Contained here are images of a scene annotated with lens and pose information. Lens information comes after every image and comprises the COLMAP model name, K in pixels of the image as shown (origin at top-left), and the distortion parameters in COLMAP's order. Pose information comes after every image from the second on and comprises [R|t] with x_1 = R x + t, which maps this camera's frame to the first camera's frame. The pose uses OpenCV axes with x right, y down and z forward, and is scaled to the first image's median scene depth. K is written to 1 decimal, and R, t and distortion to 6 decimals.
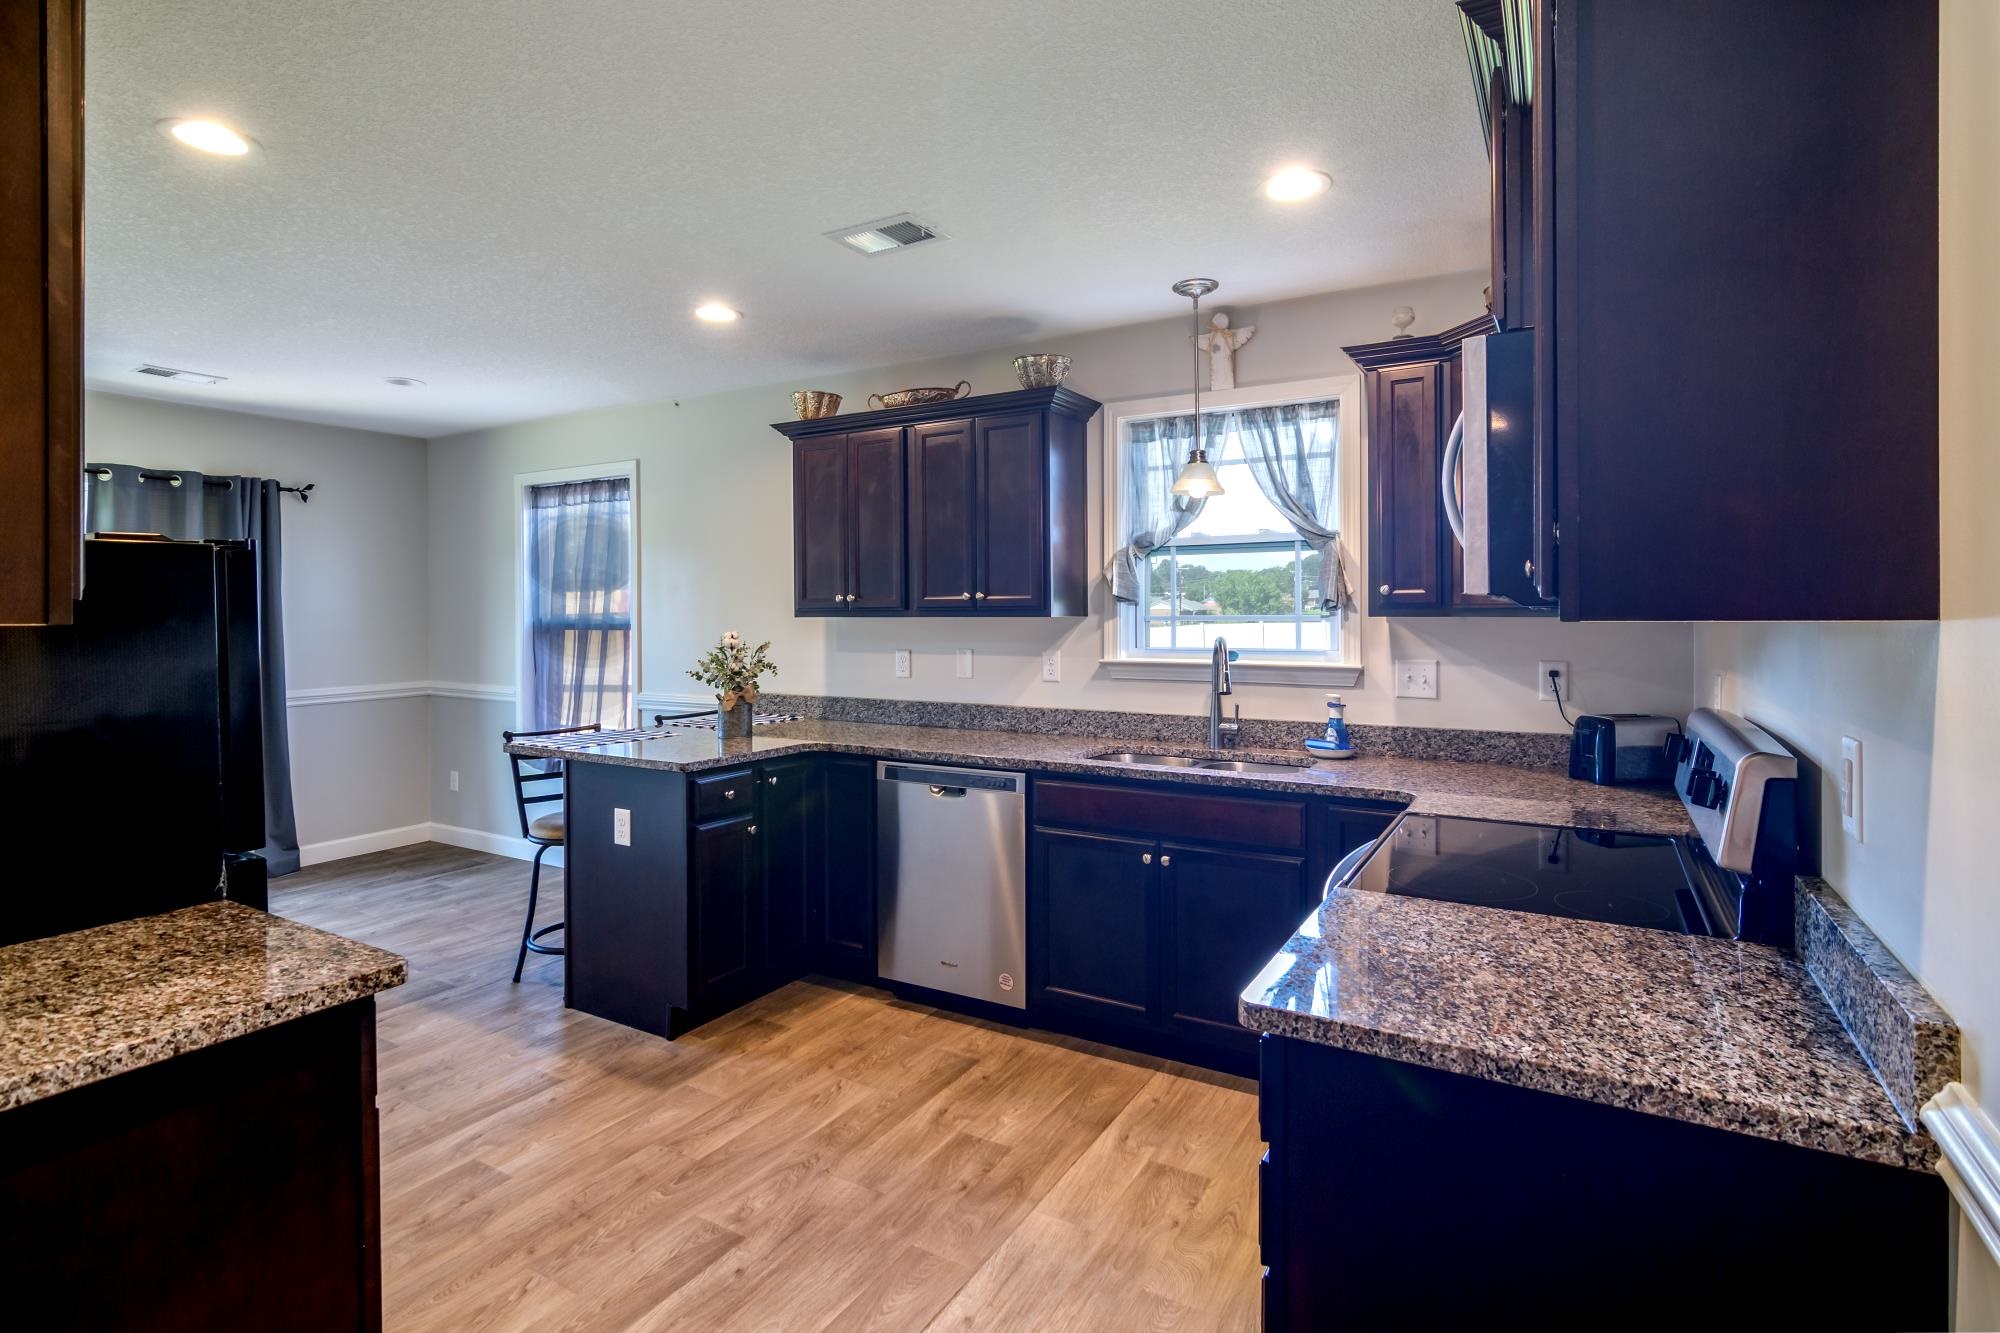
lens RADIAL K [[982.6, 0, 1003.5], [0, 982.6, 647.4], [0, 0, 1]] dist [-0.002541, -0.000136]
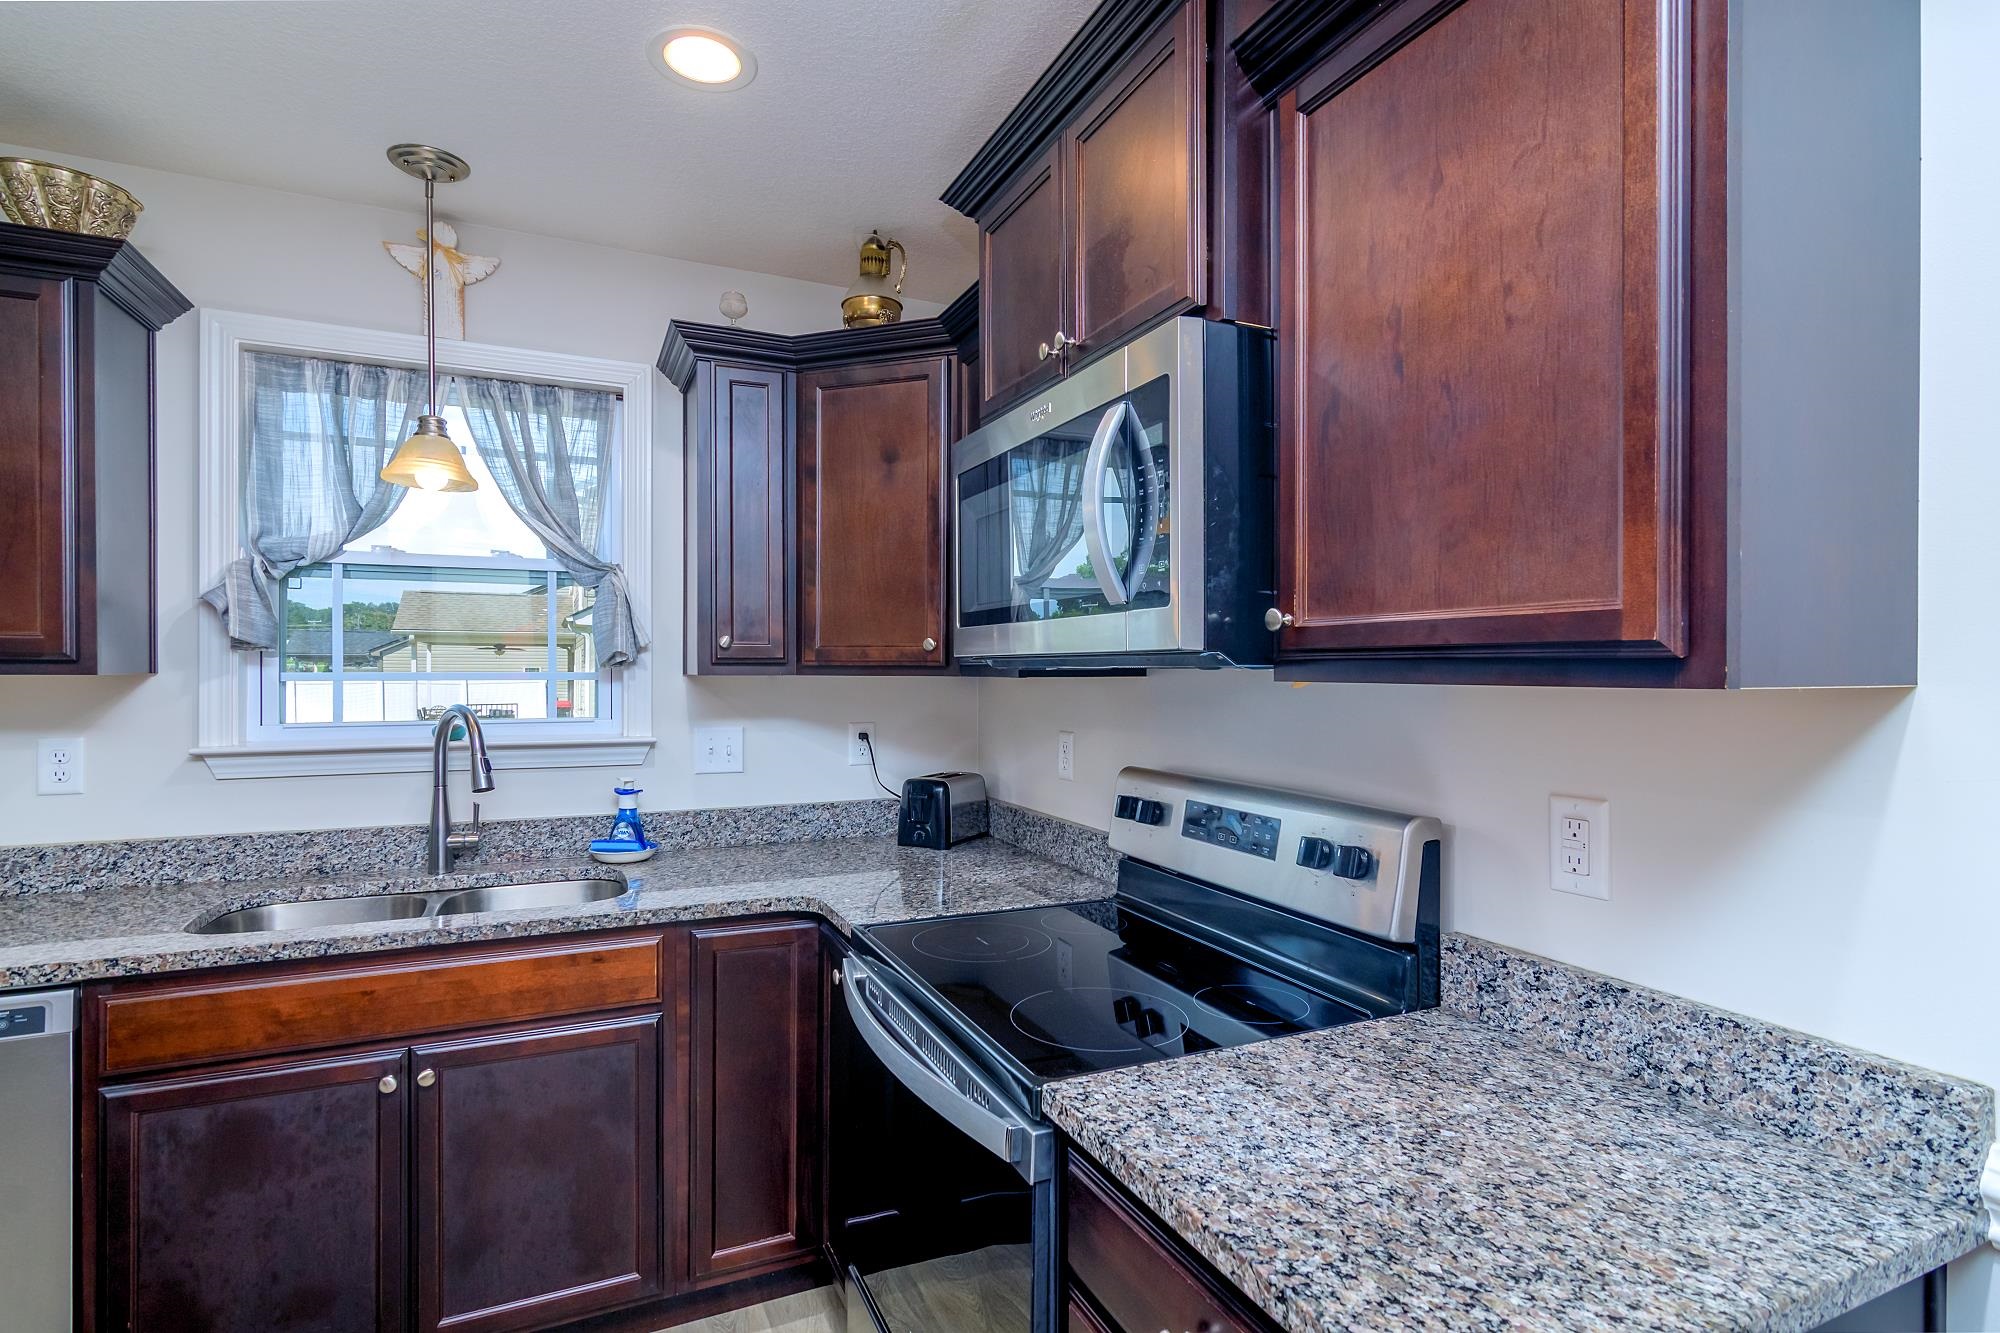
lens RADIAL K [[965.9, 0, 1007.0], [0, 965.9, 681.0], [0, 0, 1]] dist [-0.002100, 0.000057]
pose [[0.566230, -0.004360, 0.824236, -0.109731], [0.022429, 0.999697, -0.010119, -0.011980], [-0.823942, 0.024216, 0.566156, 0.328118]]
